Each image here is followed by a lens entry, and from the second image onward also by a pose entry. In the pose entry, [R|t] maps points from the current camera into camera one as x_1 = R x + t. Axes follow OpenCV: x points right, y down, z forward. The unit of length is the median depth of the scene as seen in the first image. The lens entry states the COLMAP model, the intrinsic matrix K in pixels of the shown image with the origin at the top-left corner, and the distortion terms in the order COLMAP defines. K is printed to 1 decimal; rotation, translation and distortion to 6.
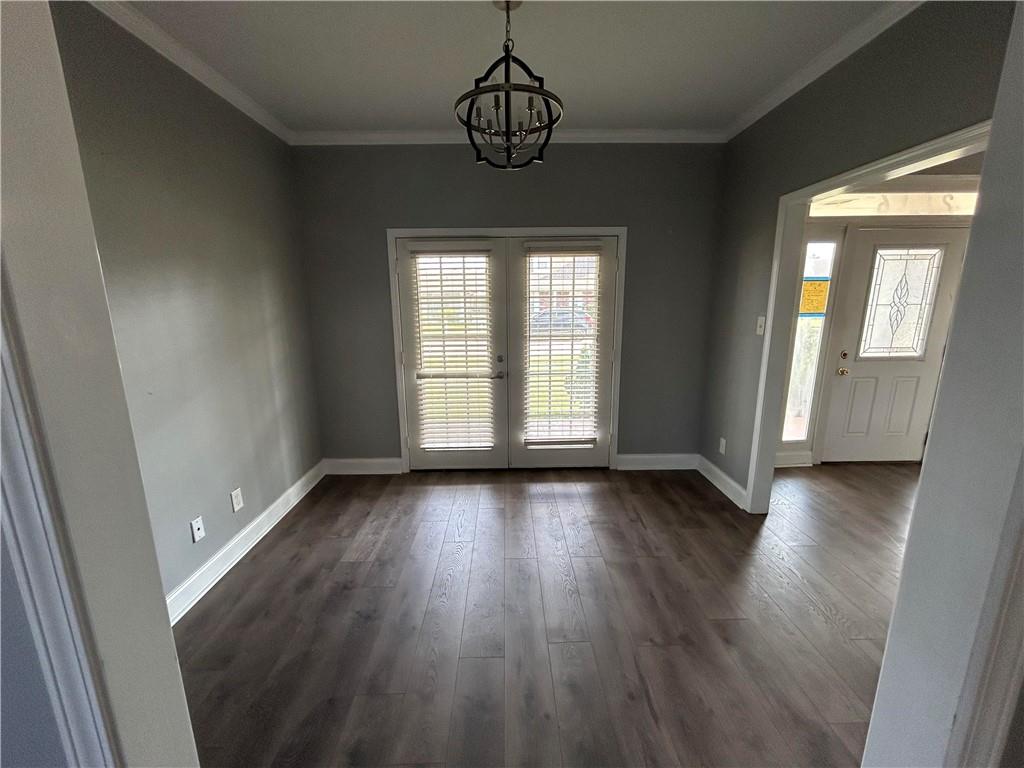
lens RADIAL K [[412.1, 0, 510.1], [0, 412.1, 382.6], [0, 0, 1]] dist [0.001072, 0.000086]
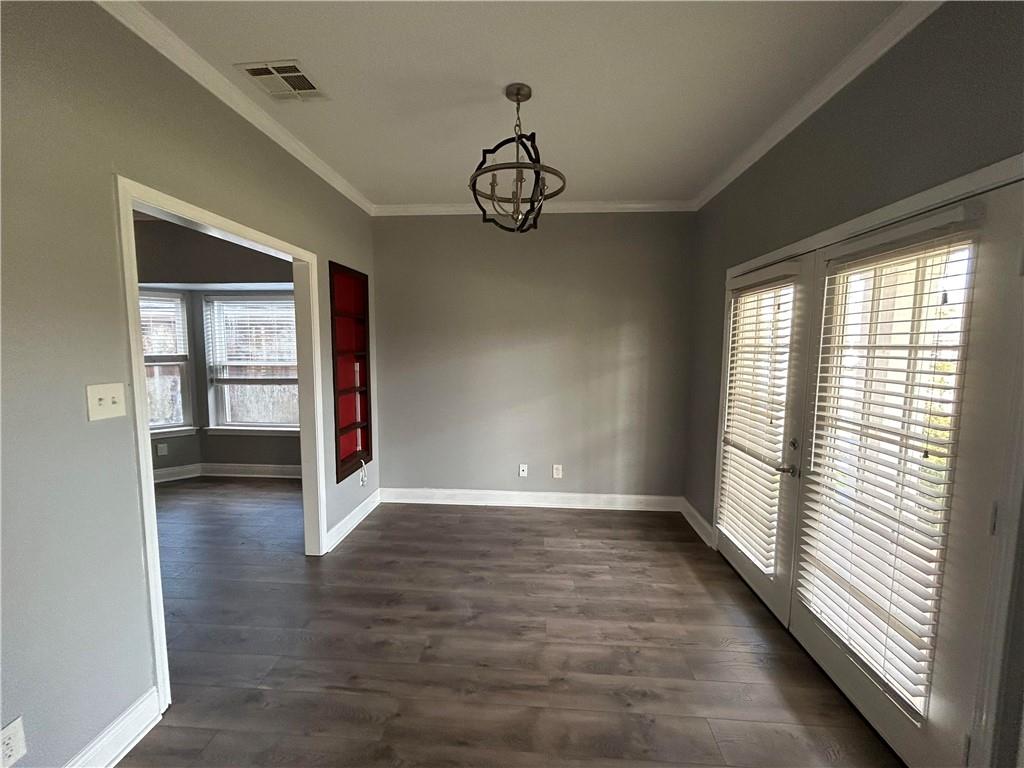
lens RADIAL K [[414.4, 0, 512.6], [0, 414.4, 382.7], [0, 0, 1]] dist [-0.000241, -0.000292]
pose [[-0.076939, 0.102572, -0.991746, 0.791739], [-0.204442, 0.971935, 0.116383, -0.171565], [0.975850, 0.211709, -0.053810, 0.779105]]
